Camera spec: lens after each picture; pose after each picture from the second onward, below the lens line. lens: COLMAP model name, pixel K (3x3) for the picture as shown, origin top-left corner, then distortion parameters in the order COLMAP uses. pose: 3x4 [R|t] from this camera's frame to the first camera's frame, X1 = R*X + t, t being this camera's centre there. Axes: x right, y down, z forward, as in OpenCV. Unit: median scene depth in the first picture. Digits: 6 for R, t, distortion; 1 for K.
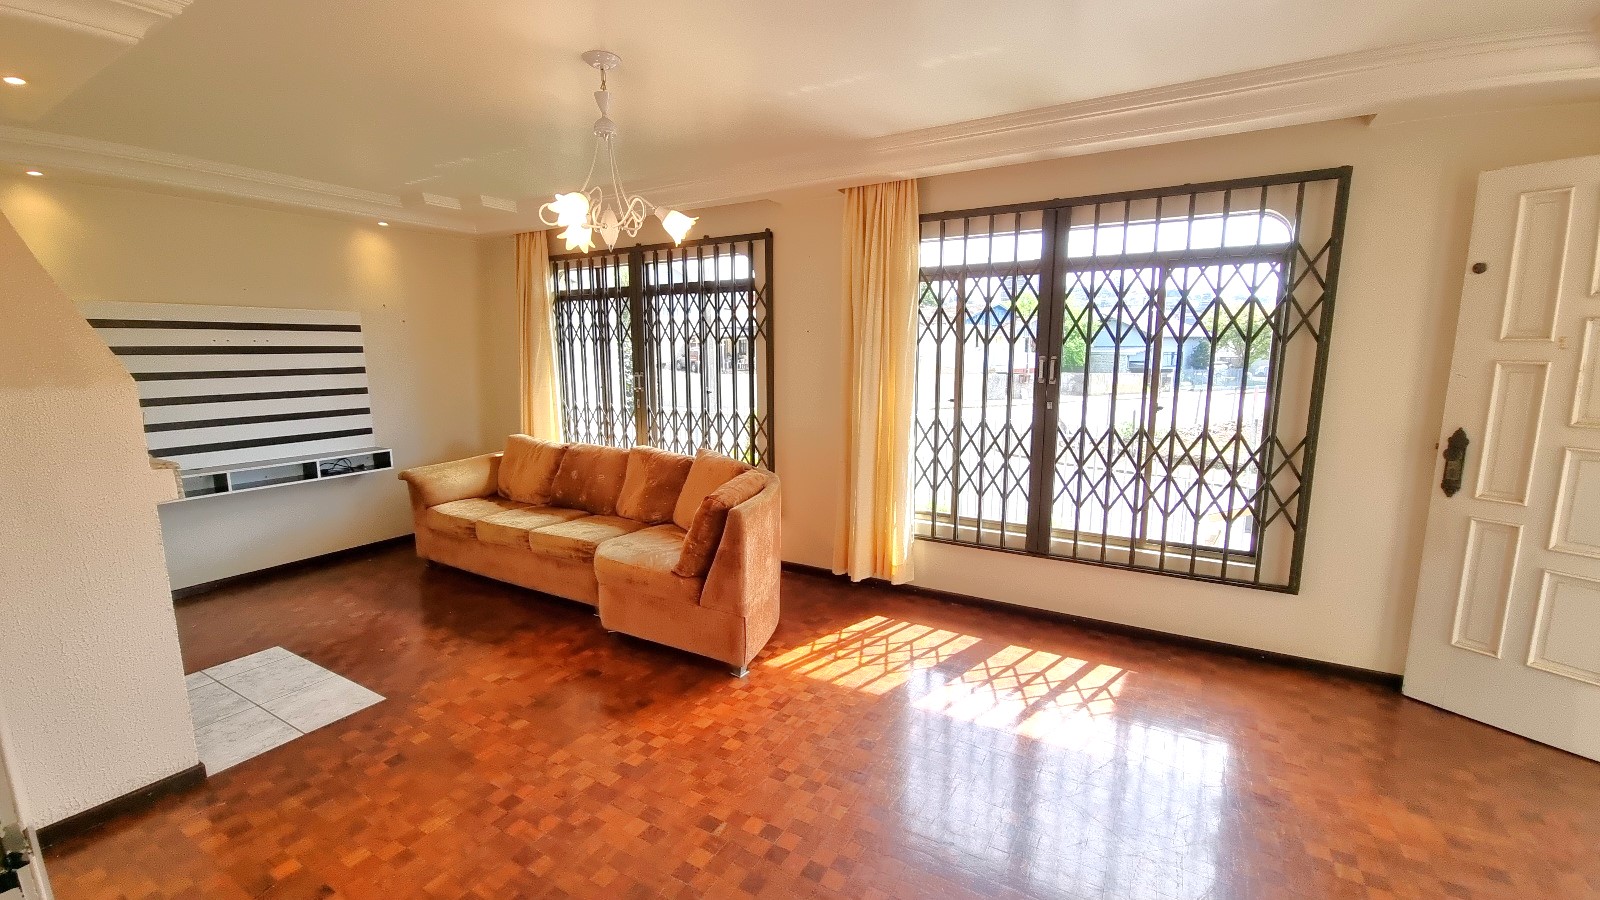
lens RADIAL K [[654.3, 0, 804.8], [0, 654.3, 455.8], [0, 0, 1]] dist [-0.004867, -0.000645]
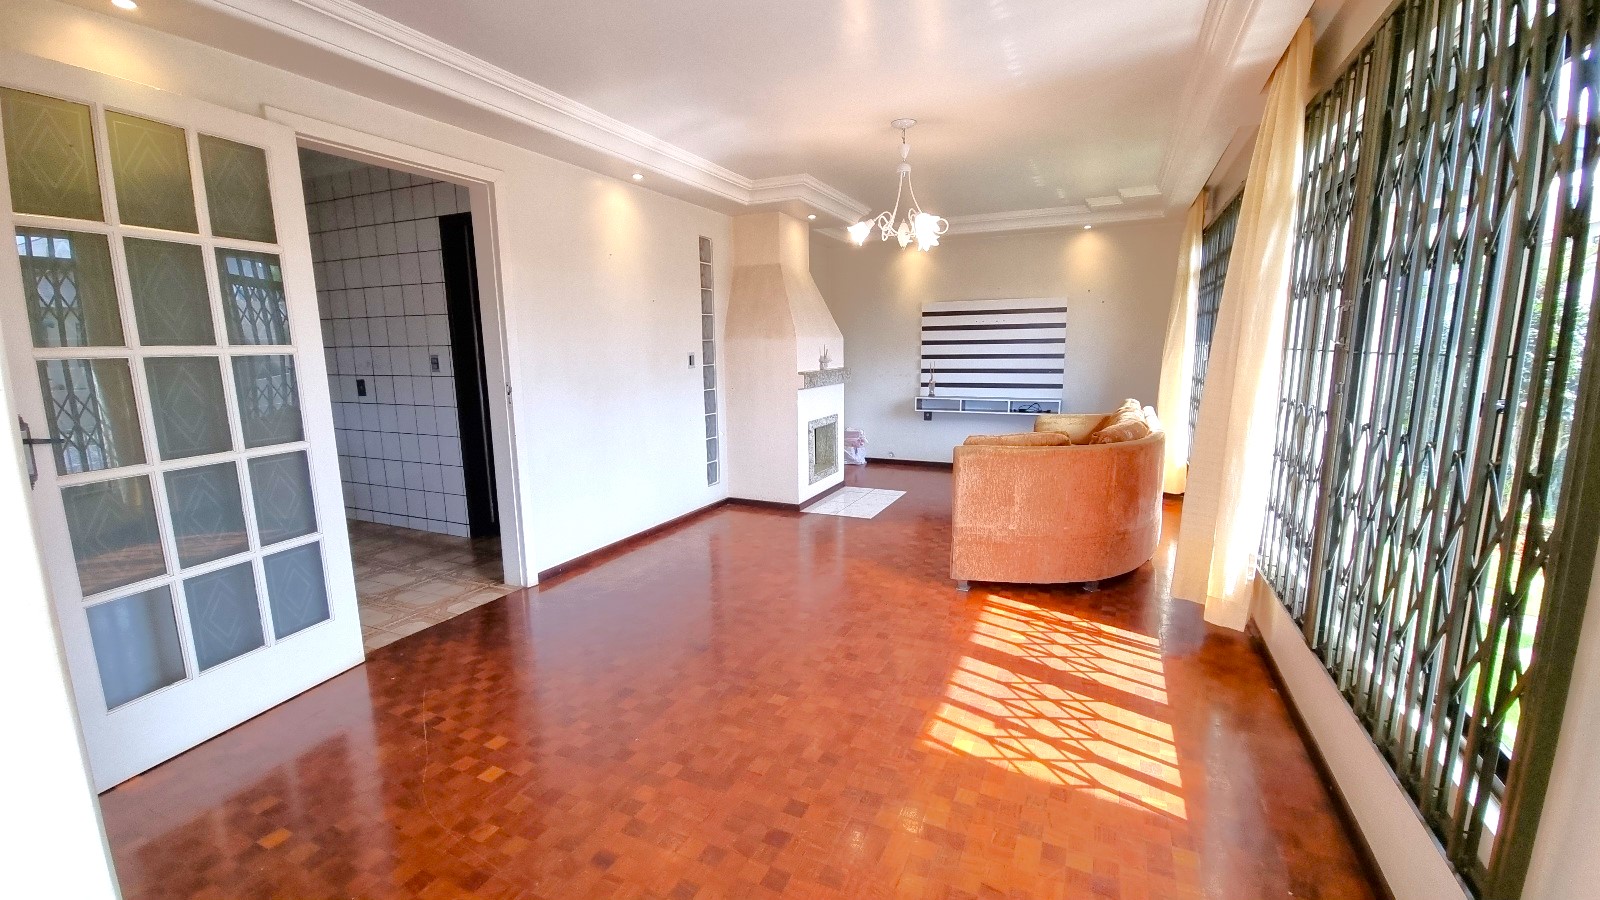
lens RADIAL K [[654.3, 0, 804.8], [0, 654.3, 455.8], [0, 0, 1]] dist [-0.004867, -0.000645]
pose [[0.093712, 0.168672, -0.981207, 0.925421], [-0.147839, 0.976976, 0.153825, -0.040115], [0.984562, 0.130645, 0.116490, 0.503501]]
